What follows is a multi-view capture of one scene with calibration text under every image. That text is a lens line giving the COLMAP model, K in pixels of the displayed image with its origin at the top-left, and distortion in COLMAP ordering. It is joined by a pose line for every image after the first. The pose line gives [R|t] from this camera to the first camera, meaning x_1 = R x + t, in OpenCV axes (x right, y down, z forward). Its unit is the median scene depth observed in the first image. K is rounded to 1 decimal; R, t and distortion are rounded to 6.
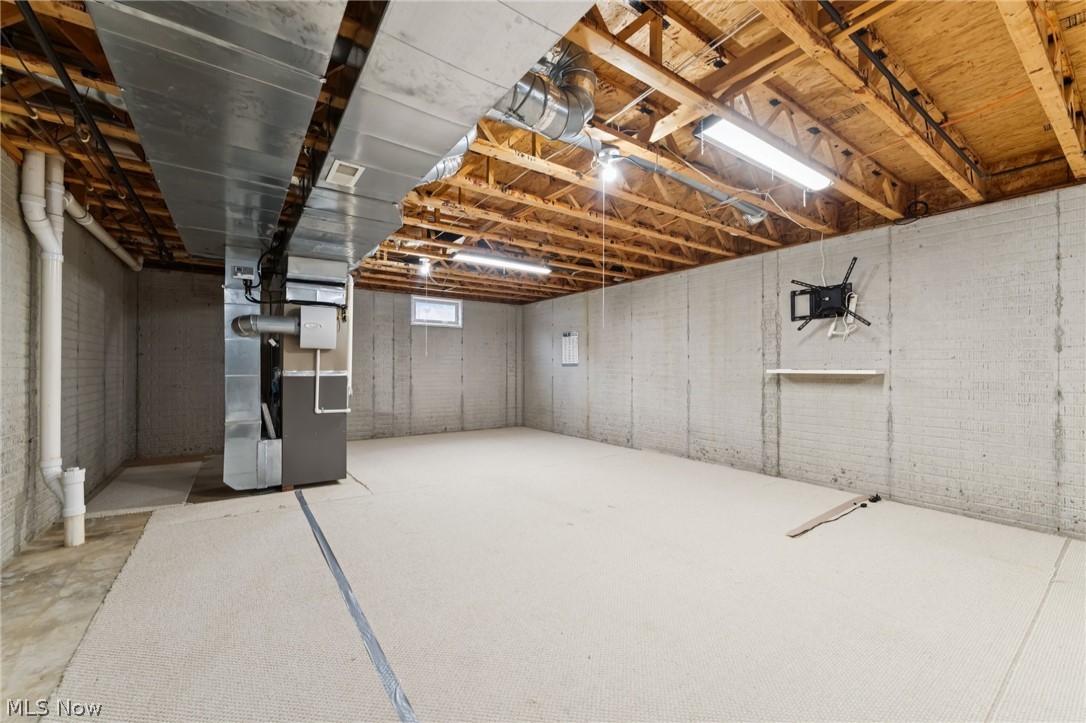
lens RADIAL K [[435.6, 0, 543.8], [0, 435.6, 364.3], [0, 0, 1]] dist [-0.003233, -0.001021]
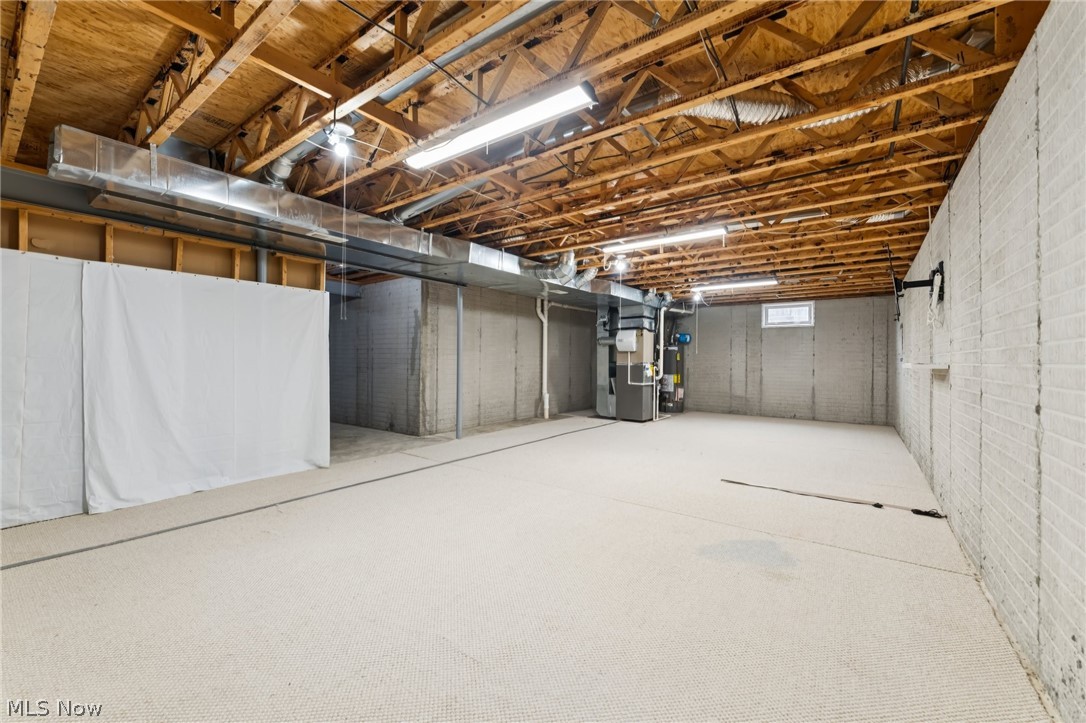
lens RADIAL K [[435.6, 0, 539.7], [0, 435.6, 360.6], [0, 0, 1]] dist [-0.003233, -0.001021]
pose [[0.305022, -0.000961, -0.952345, 0.693349], [0.001199, 0.999999, -0.000625, 0.003179], [0.952345, -0.000951, 0.305023, 0.008586]]
